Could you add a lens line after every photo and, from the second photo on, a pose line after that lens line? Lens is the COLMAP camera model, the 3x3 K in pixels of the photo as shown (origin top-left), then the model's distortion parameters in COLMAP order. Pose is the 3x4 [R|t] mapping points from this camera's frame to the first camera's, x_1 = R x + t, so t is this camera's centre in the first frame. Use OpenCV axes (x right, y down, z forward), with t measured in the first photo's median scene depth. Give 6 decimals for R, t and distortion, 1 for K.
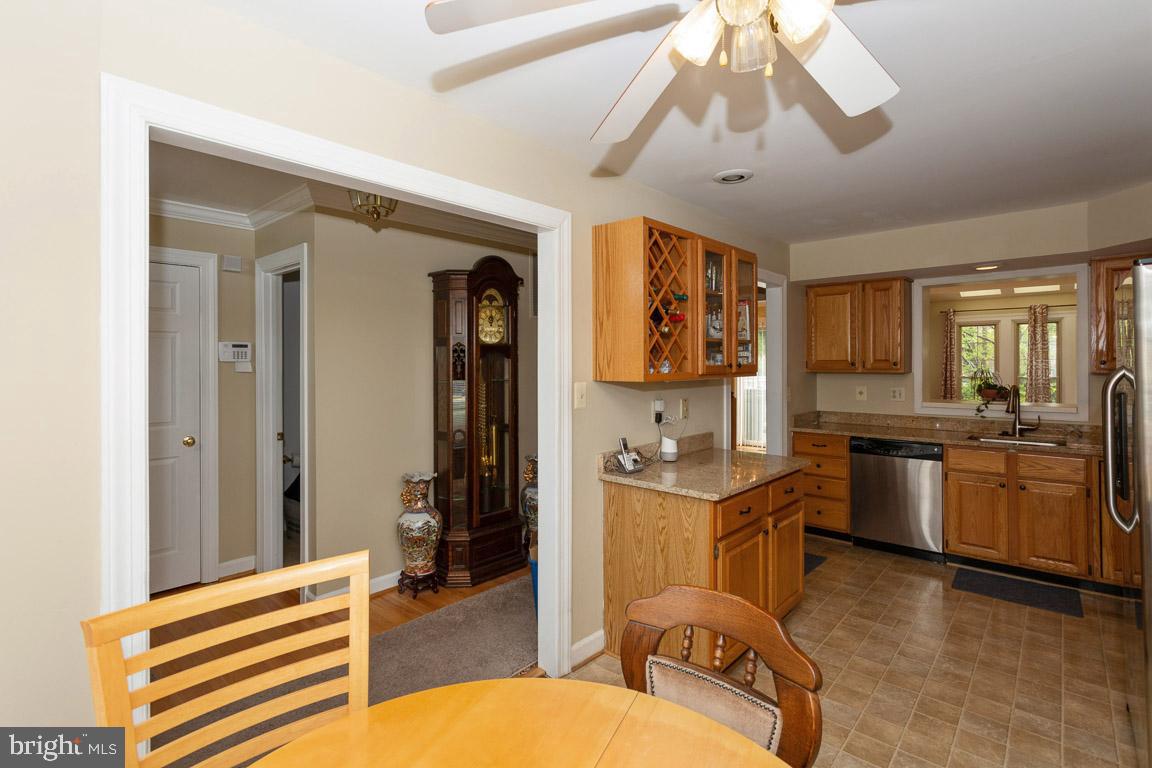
lens RADIAL K [[557.6, 0, 571.0], [0, 557.6, 364.6], [0, 0, 1]] dist [0.001638, 0.001435]
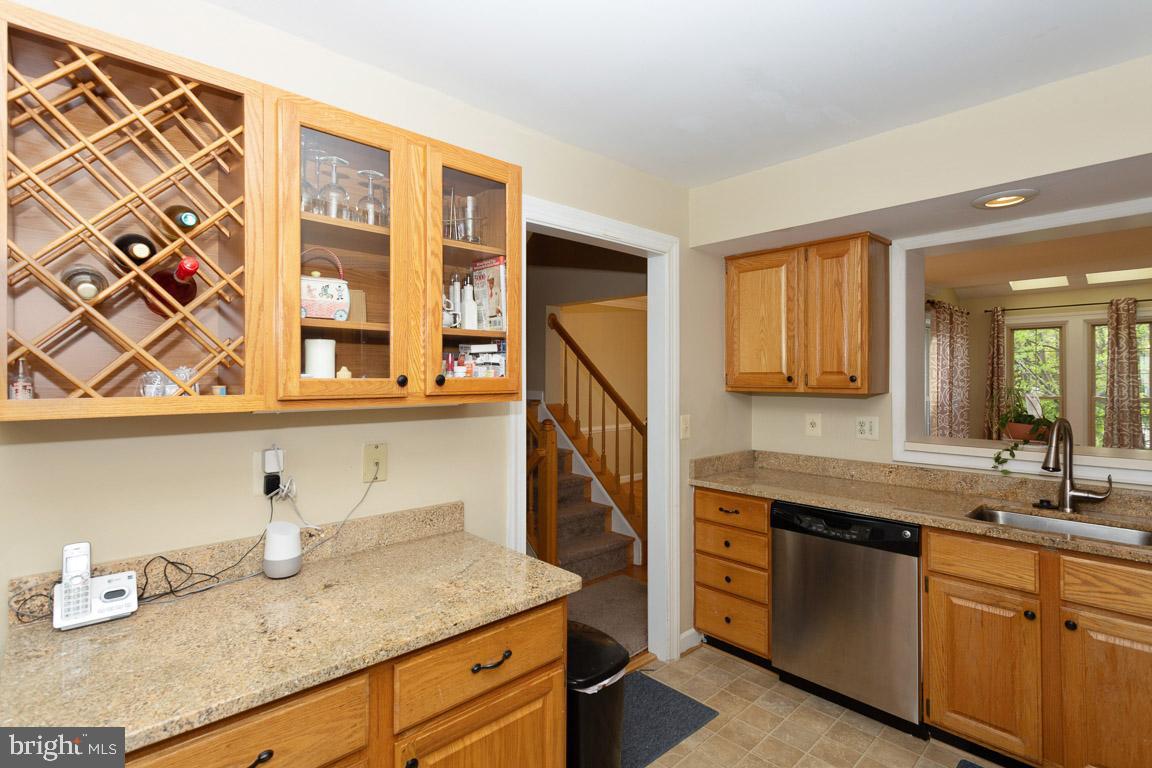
lens RADIAL K [[562.2, 0, 569.7], [0, 562.2, 380.7], [0, 0, 1]] dist [0.002324, 0.000821]
pose [[0.996335, 0.002167, -0.085511, 0.321829], [-0.002014, 0.999996, 0.001878, 0.000429], [0.085514, -0.001699, 0.996335, 0.364949]]
